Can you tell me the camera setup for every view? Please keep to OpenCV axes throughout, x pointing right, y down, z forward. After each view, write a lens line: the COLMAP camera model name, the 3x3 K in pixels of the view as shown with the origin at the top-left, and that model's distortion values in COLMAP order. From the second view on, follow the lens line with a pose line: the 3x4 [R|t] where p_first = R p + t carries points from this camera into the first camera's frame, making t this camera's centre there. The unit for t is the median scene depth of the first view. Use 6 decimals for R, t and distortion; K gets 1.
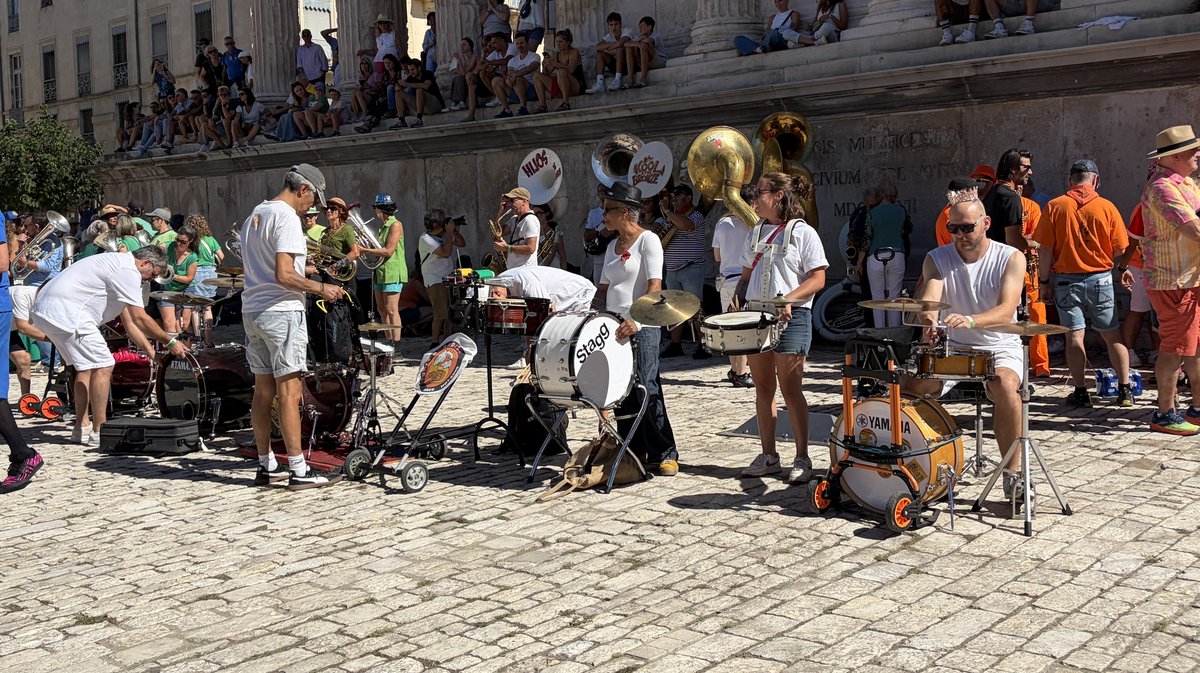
lens RADIAL K [[1250.6, 0, 600.0], [0, 1250.6, 336.5], [0, 0, 1]] dist [0.097366, -0.017741]
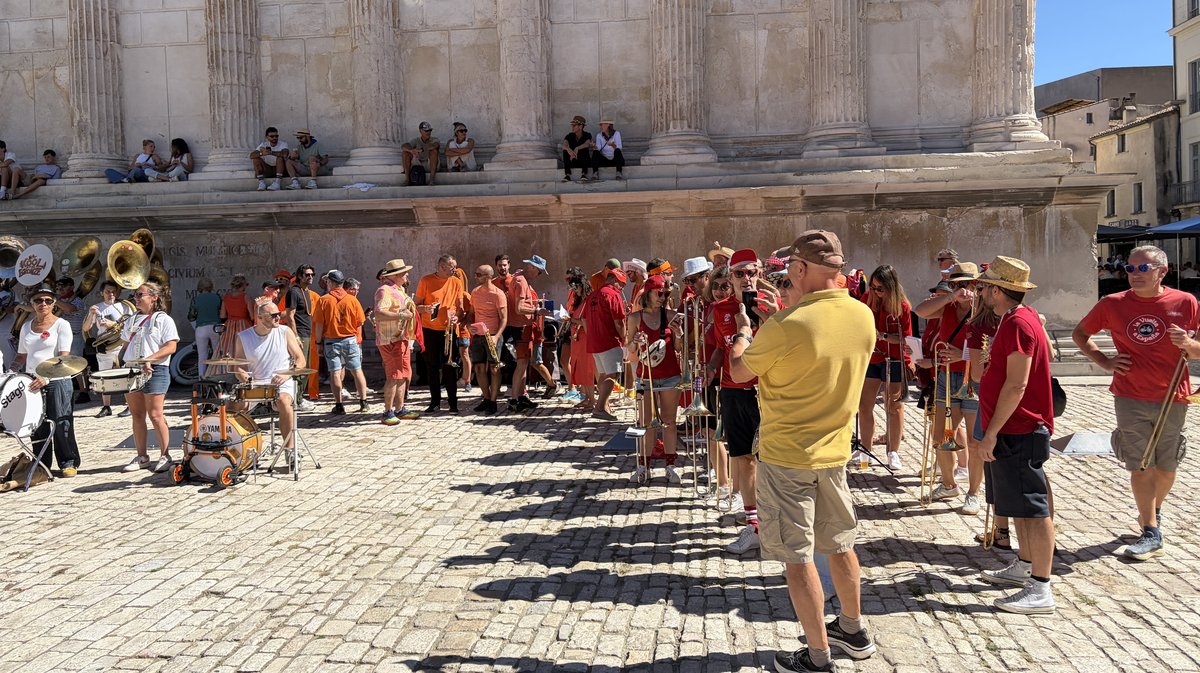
lens RADIAL K [[971.3, 0, 674.7], [0, 971.3, 285.6], [0, 0, 1]] dist [-0.001763, -0.011712]
pose [[0.797407, 0.004696, 0.603423, -0.073586], [0.050112, 0.996000, -0.073973, 0.001275], [-0.601357, 0.089225, 0.793983, -0.427916]]
